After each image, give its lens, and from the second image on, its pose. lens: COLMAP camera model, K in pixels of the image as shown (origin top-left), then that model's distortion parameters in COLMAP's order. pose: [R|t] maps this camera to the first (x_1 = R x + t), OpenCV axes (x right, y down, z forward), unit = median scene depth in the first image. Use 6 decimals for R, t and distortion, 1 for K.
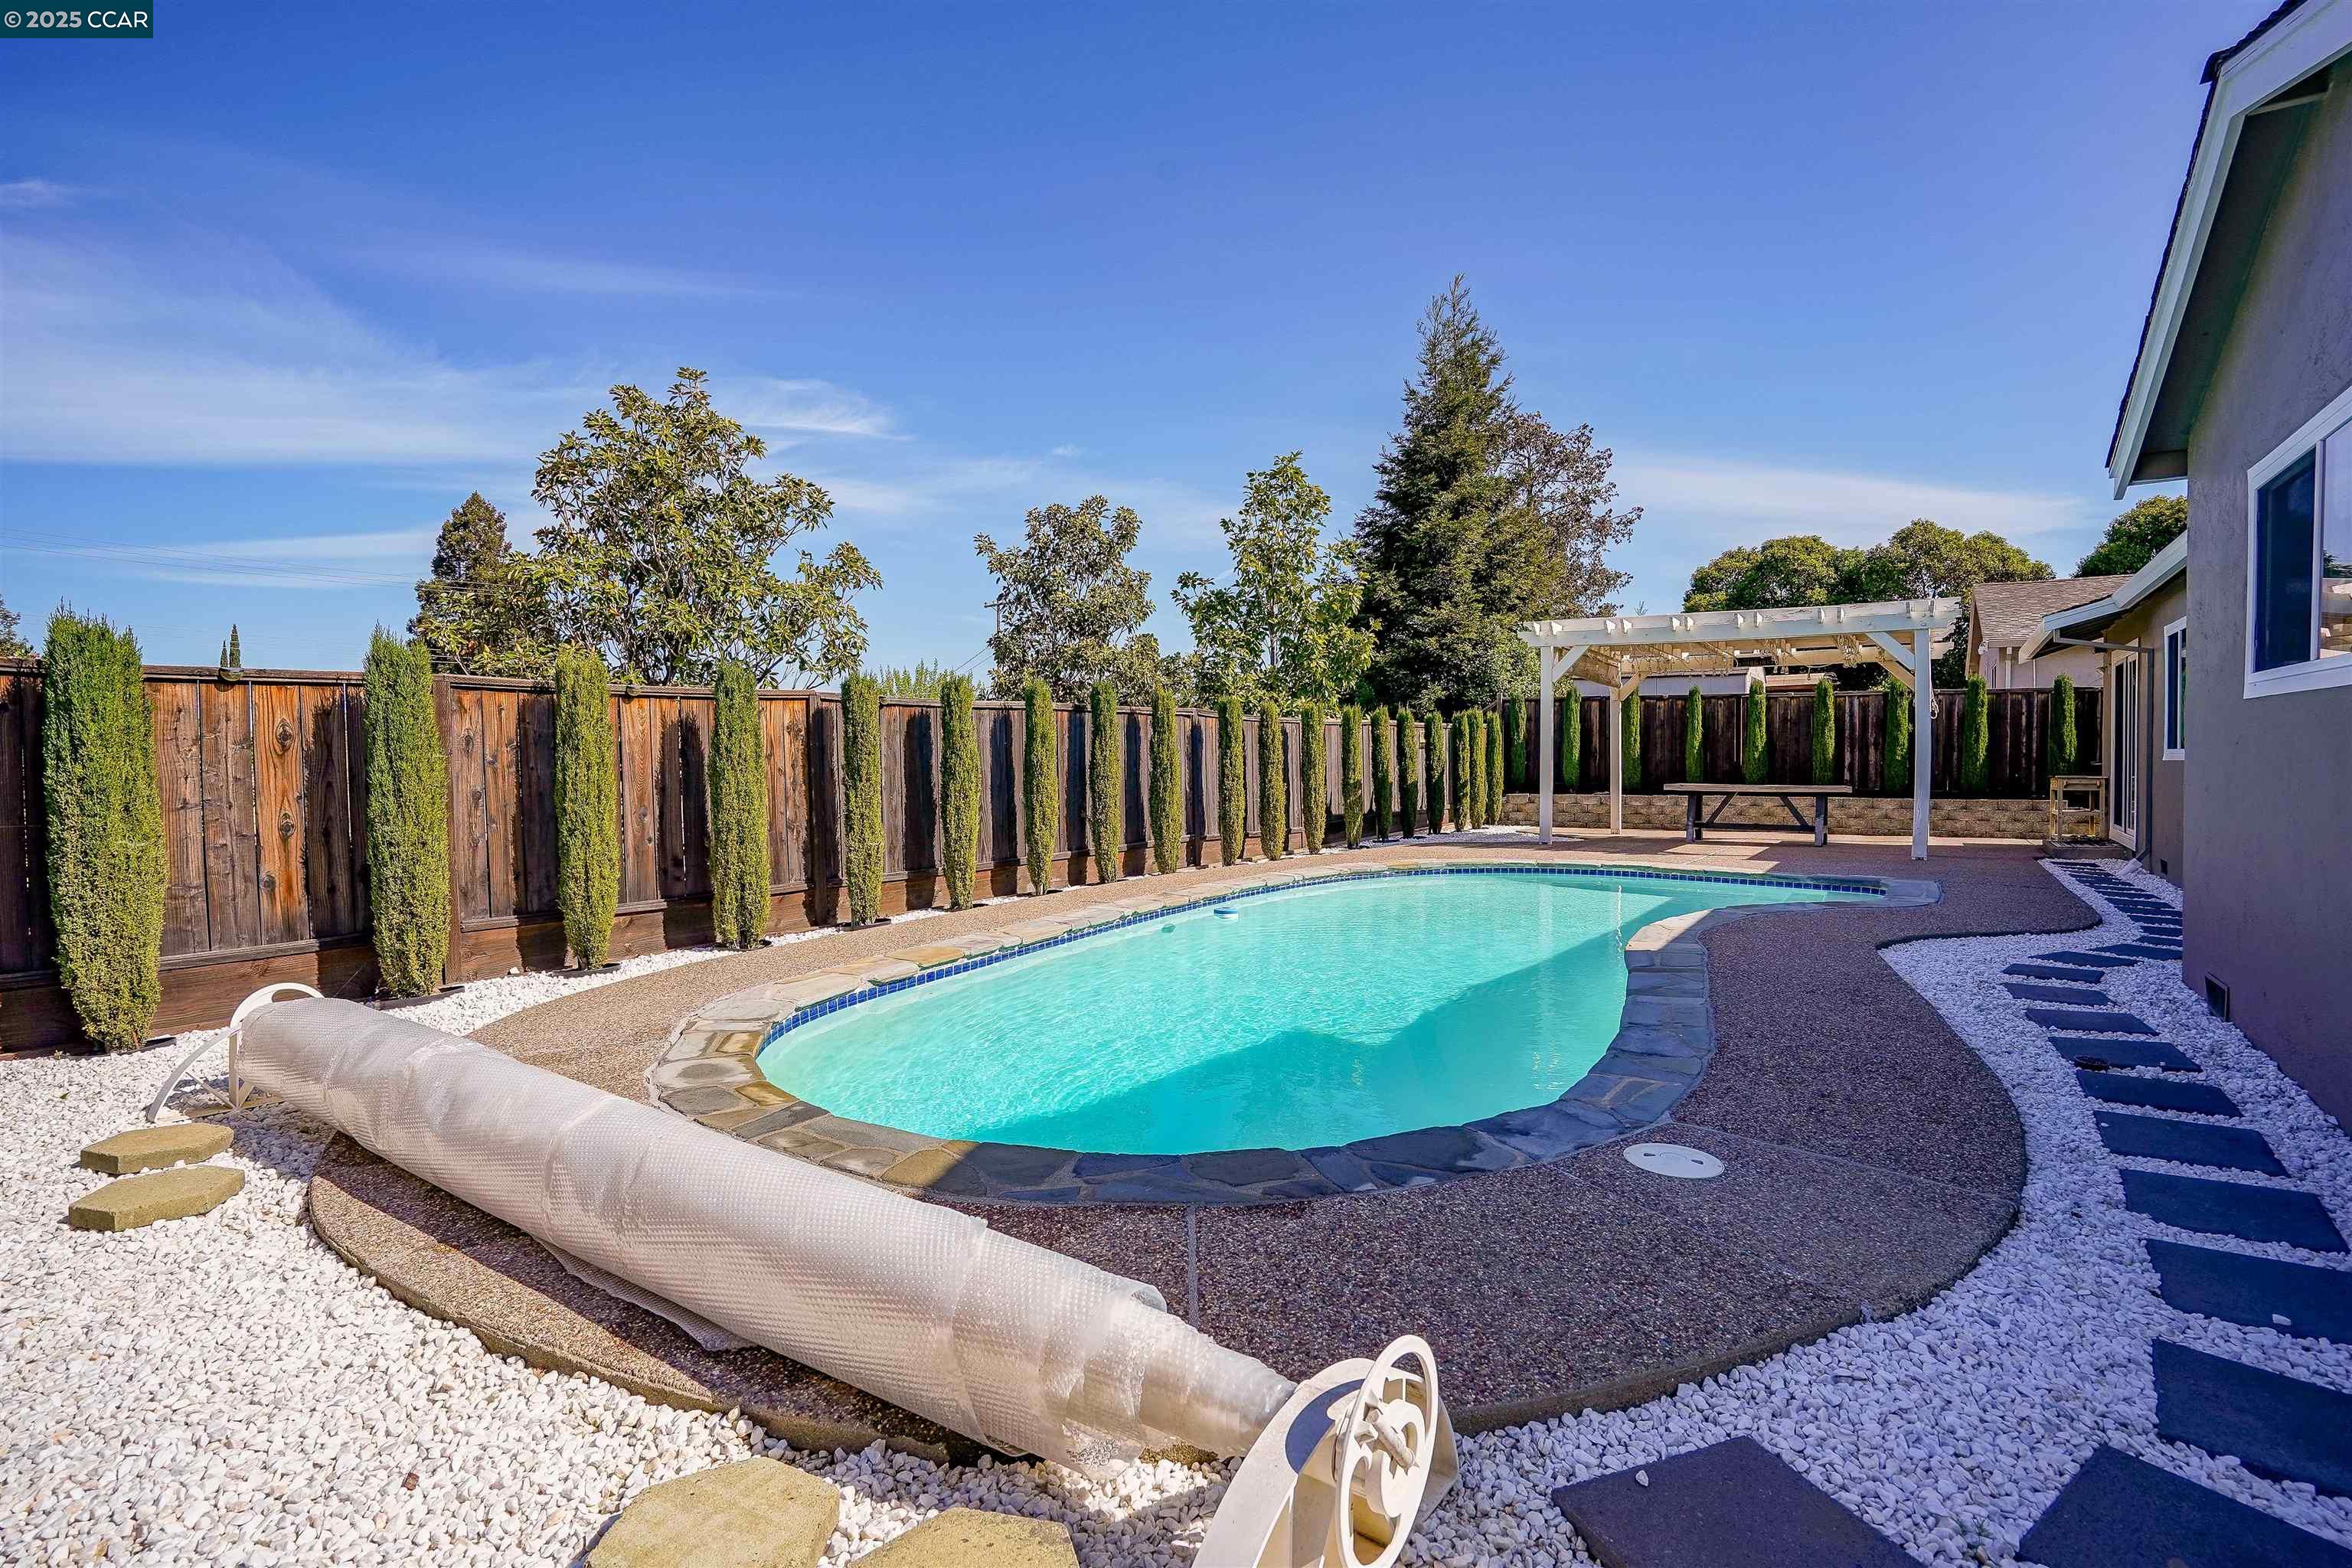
lens RADIAL K [[1105.6, 0, 1171.2], [0, 1105.6, 774.9], [0, 0, 1]] dist [-0.027750, 0.002507]
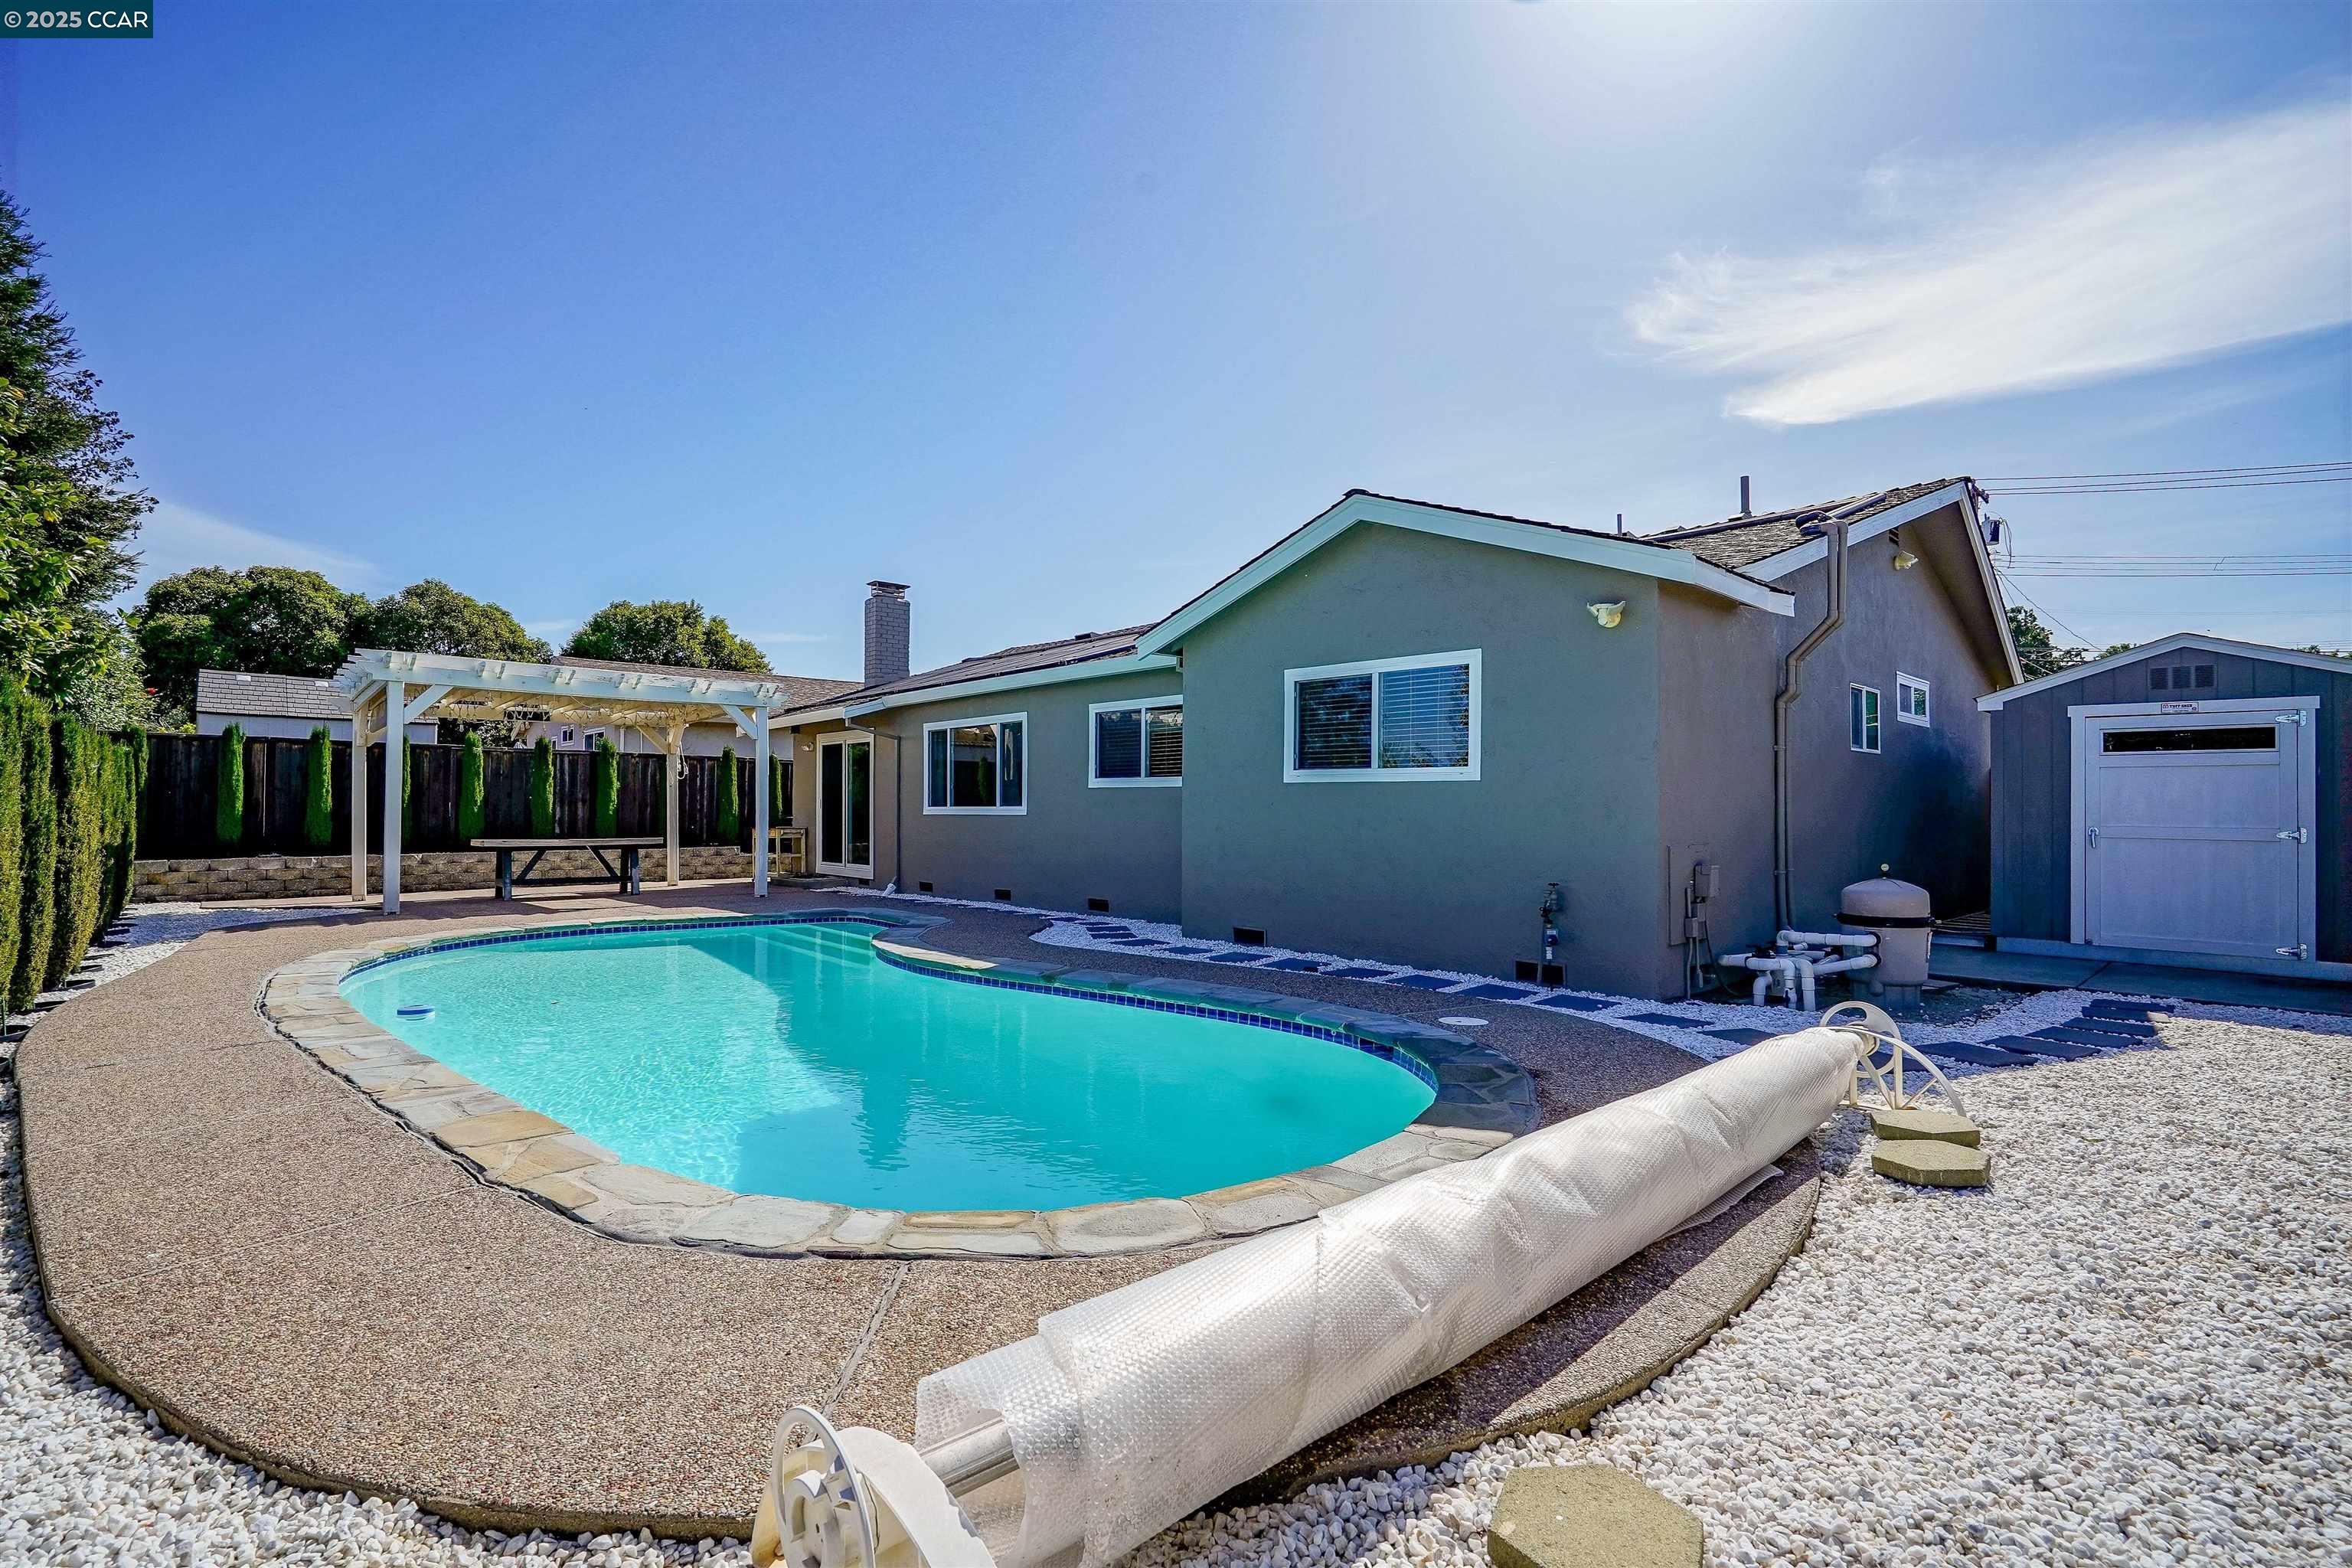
lens RADIAL K [[1105.6, 0, 1166.6], [0, 1105.6, 798.8], [0, 0, 1]] dist [-0.027750, 0.002507]
pose [[0.220553, 0.012253, 0.975298, -0.325445], [0.015450, 0.999752, -0.016054, -0.002817], [-0.975253, 0.018609, 0.220309, 0.224527]]
